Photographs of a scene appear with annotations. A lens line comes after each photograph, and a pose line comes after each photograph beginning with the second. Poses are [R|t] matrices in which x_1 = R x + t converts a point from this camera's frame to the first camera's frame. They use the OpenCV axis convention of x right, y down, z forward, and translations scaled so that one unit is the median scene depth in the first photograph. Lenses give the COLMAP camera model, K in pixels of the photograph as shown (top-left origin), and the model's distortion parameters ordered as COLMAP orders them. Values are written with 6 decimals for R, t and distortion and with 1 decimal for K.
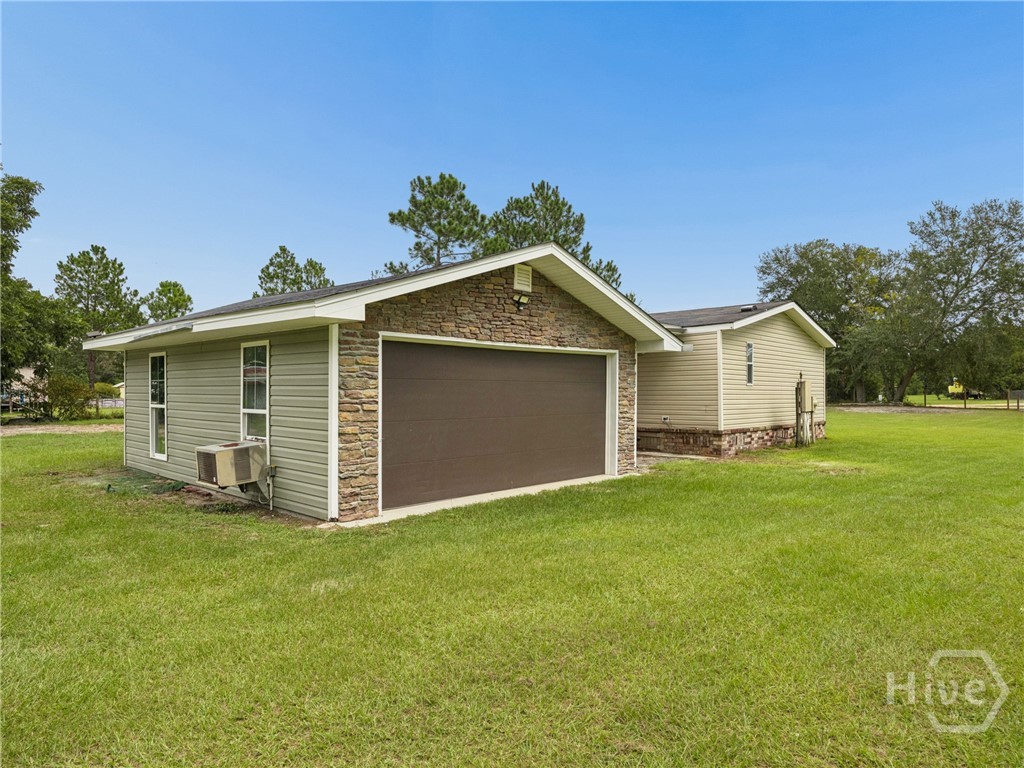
lens RADIAL K [[638.3, 0, 516.2], [0, 638.3, 385.9], [0, 0, 1]] dist [-0.002157, 0.005942]
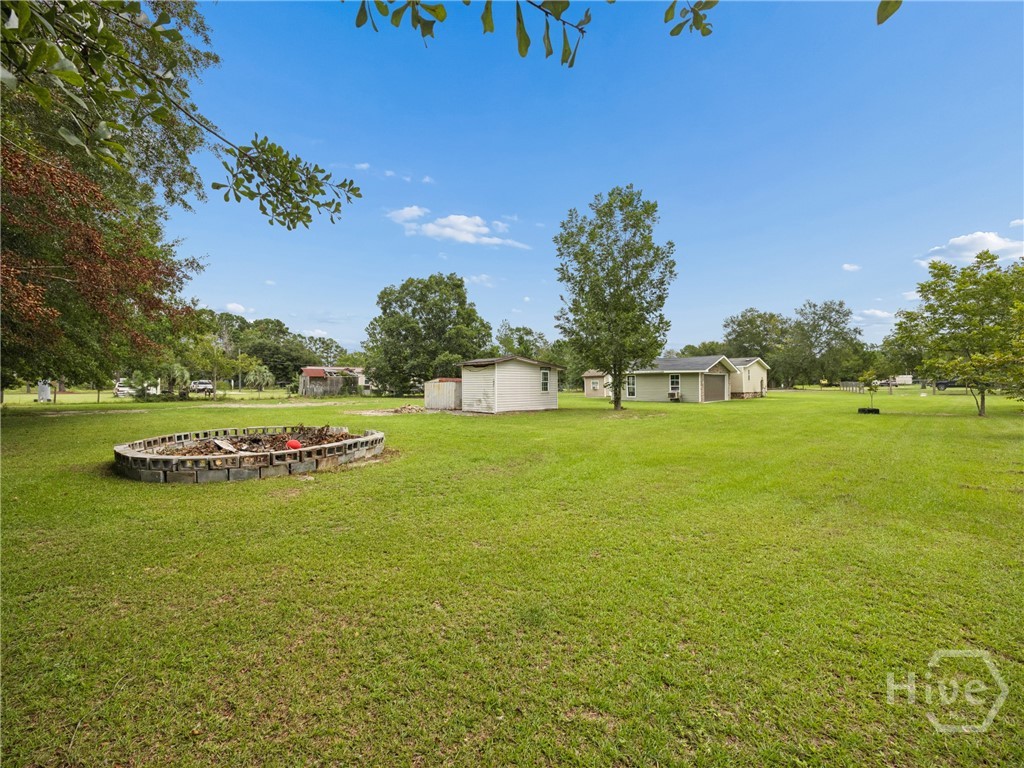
lens RADIAL K [[458.7, 0, 505.1], [0, 458.7, 384.6], [0, 0, 1]] dist [0.003366, 0.000329]
pose [[0.999777, -0.006445, -0.020095, -0.563931], [0.006586, 0.999954, 0.006980, -0.004358], [0.020049, -0.007111, 0.999774, -0.961782]]
